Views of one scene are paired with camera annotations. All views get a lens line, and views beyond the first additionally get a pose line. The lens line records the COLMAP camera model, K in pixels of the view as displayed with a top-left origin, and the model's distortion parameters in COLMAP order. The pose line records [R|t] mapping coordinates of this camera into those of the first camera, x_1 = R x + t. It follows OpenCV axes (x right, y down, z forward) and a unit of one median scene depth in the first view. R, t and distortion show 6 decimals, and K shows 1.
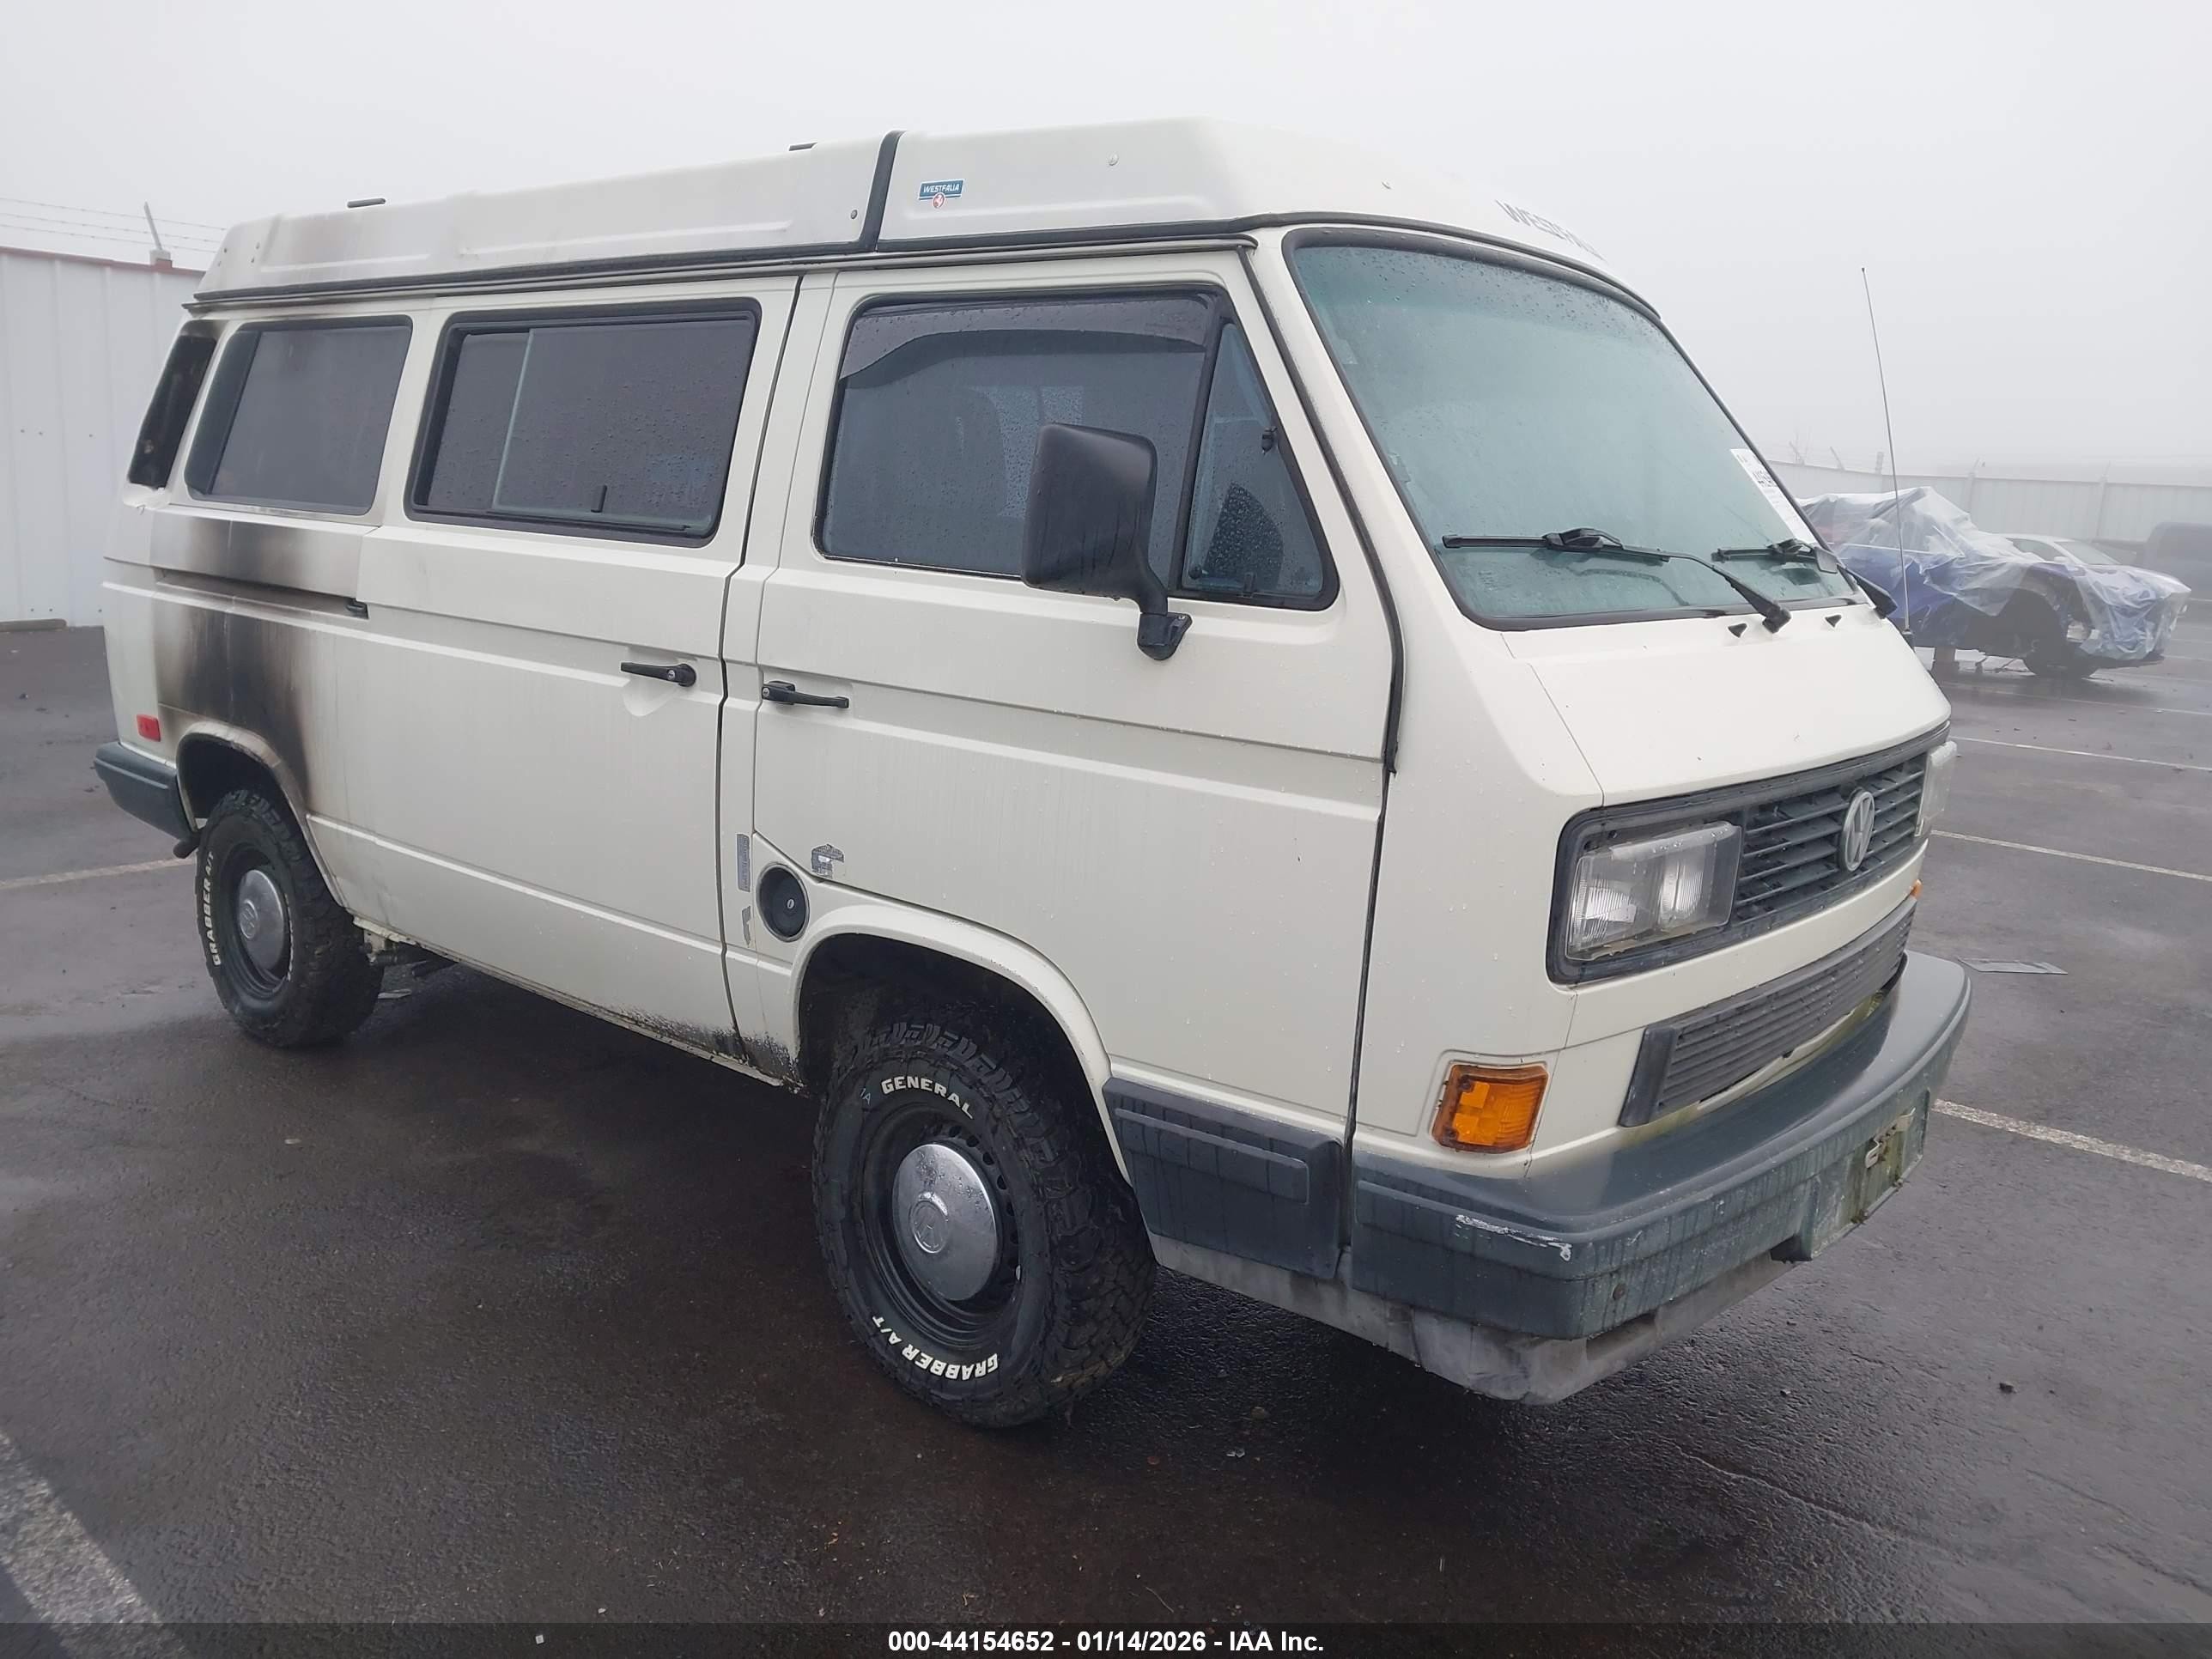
lens RADIAL K [[1796.3, 0, 1097.9], [0, 1796.3, 818.6], [0, 0, 1]] dist [0.122356, -0.025966]
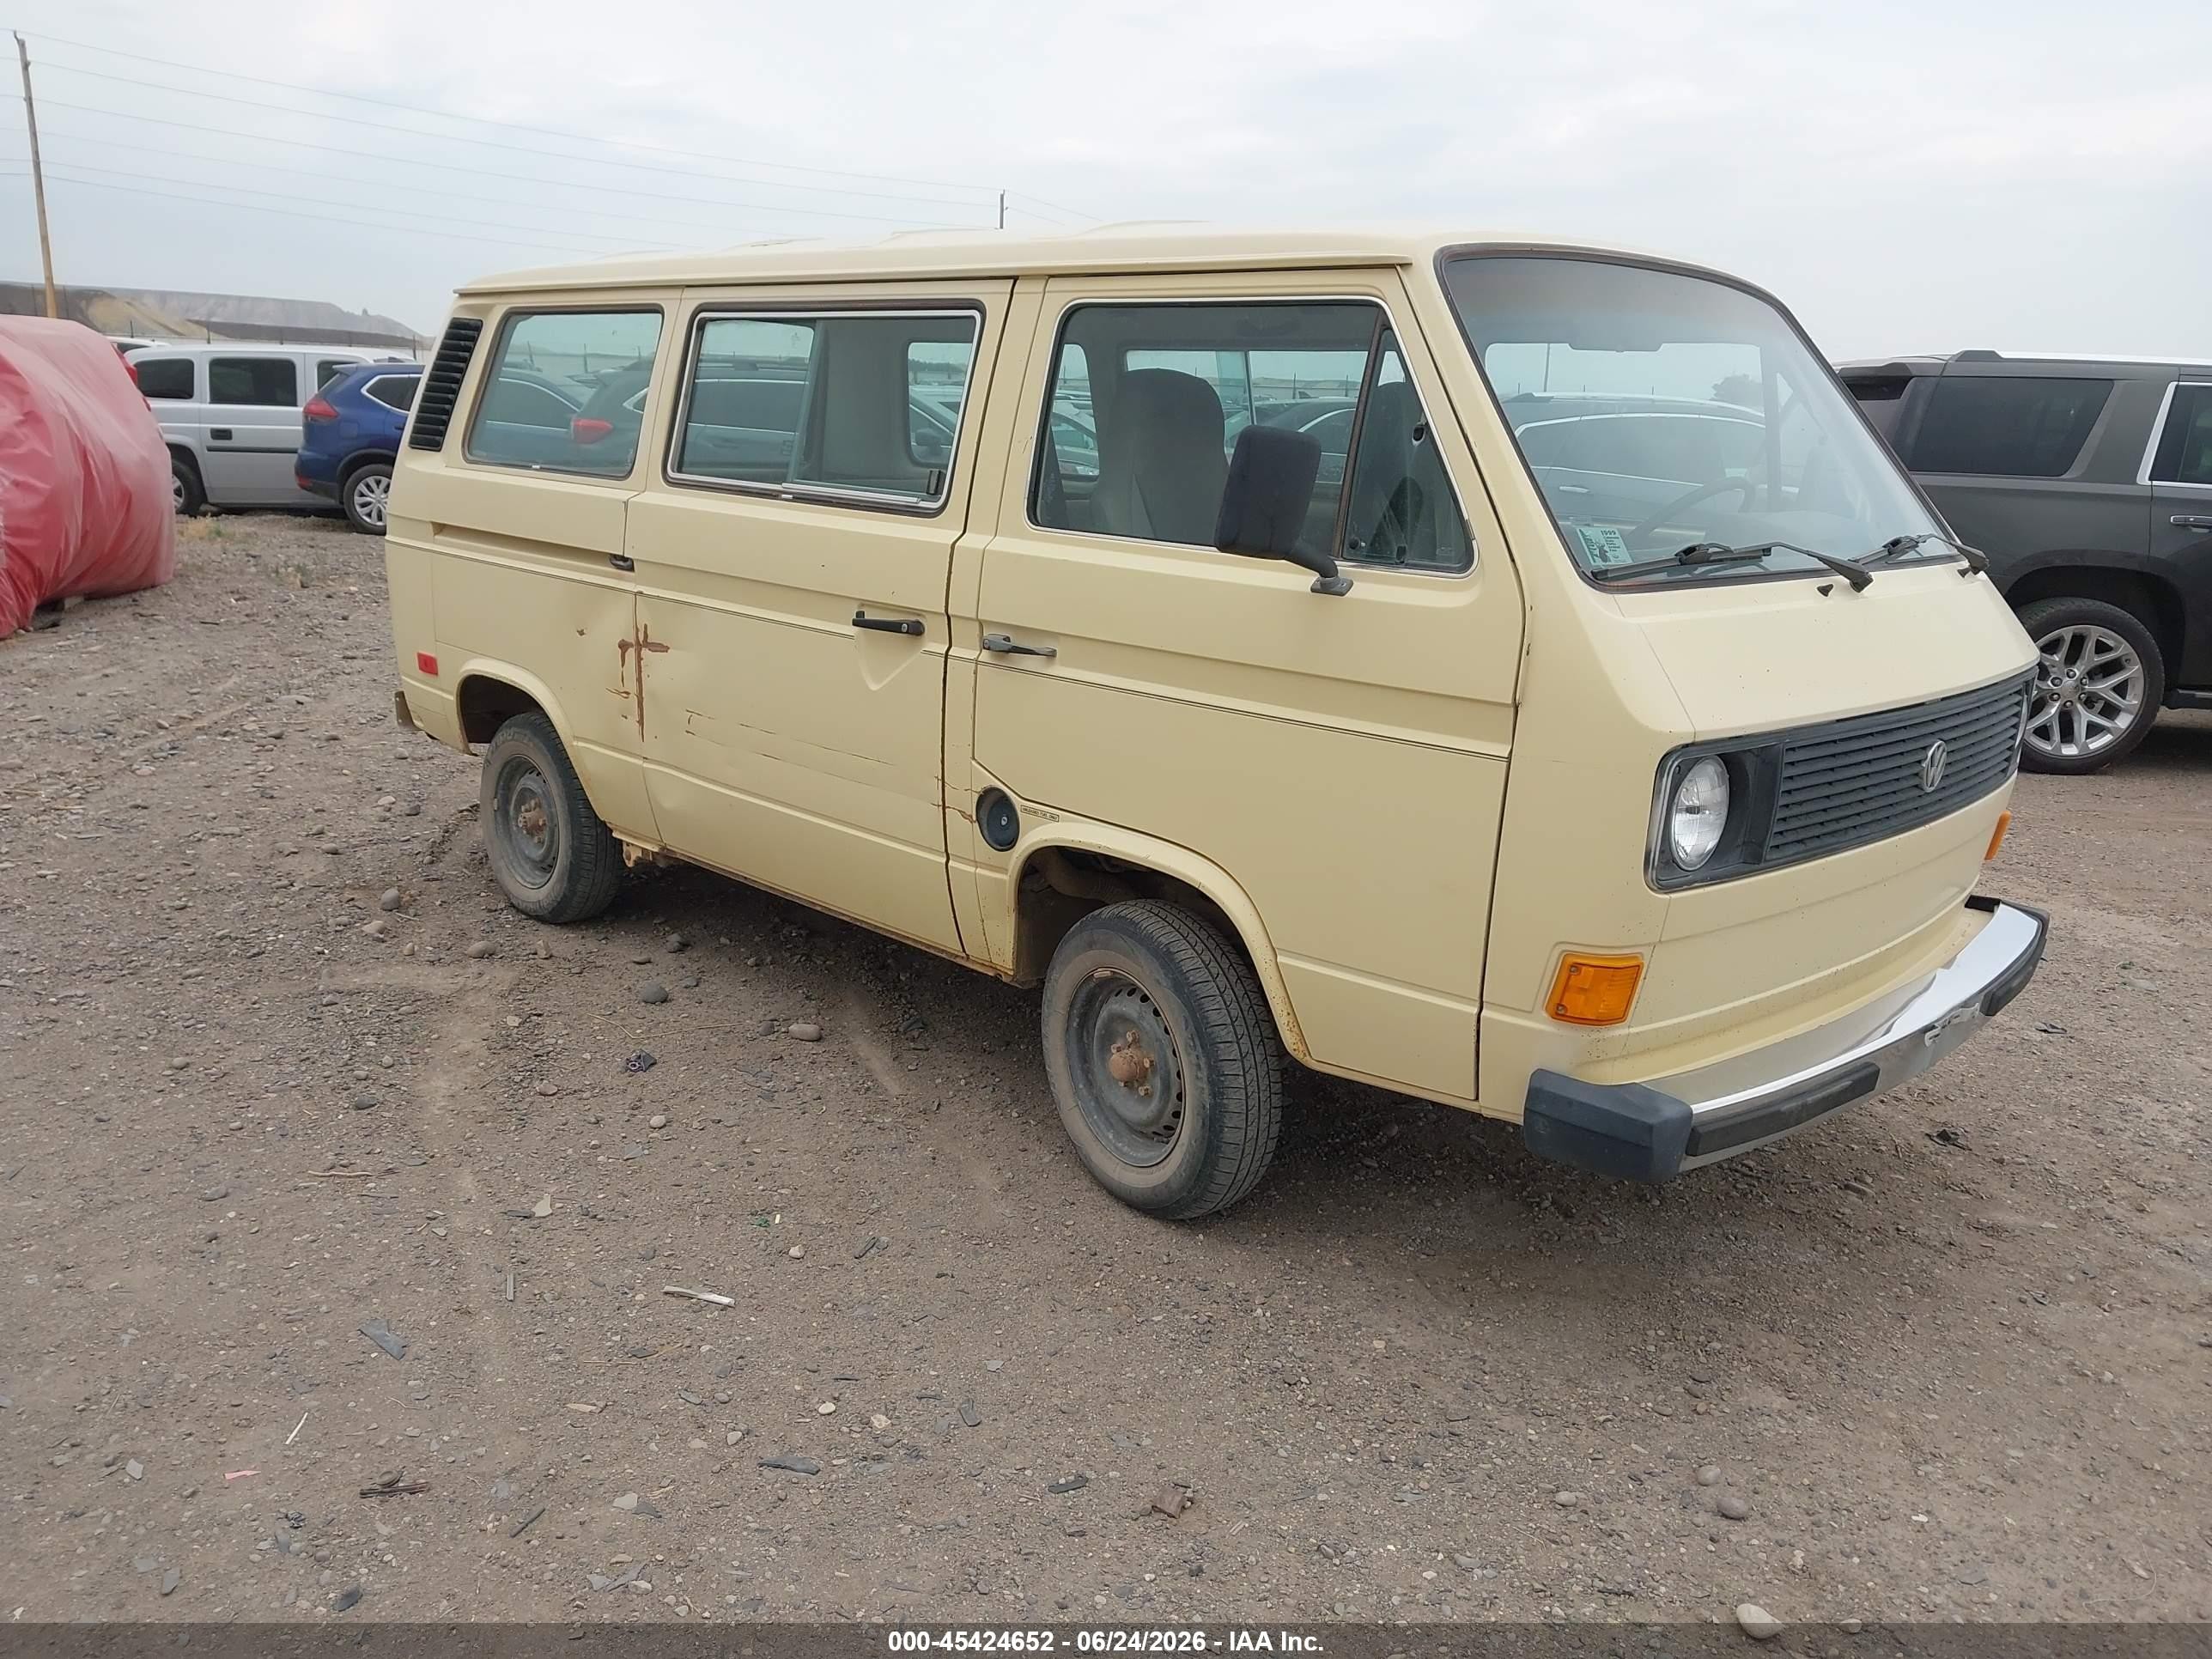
lens RADIAL K [[1796.3, 0, 1118.9], [0, 1796.3, 846.5], [0, 0, 1]] dist [0.122356, -0.025966]
pose [[0.997928, 0.010233, -0.063526, -0.020589], [-0.006727, 0.998455, 0.055156, -0.002064], [0.063992, -0.054614, 0.996455, -0.177838]]
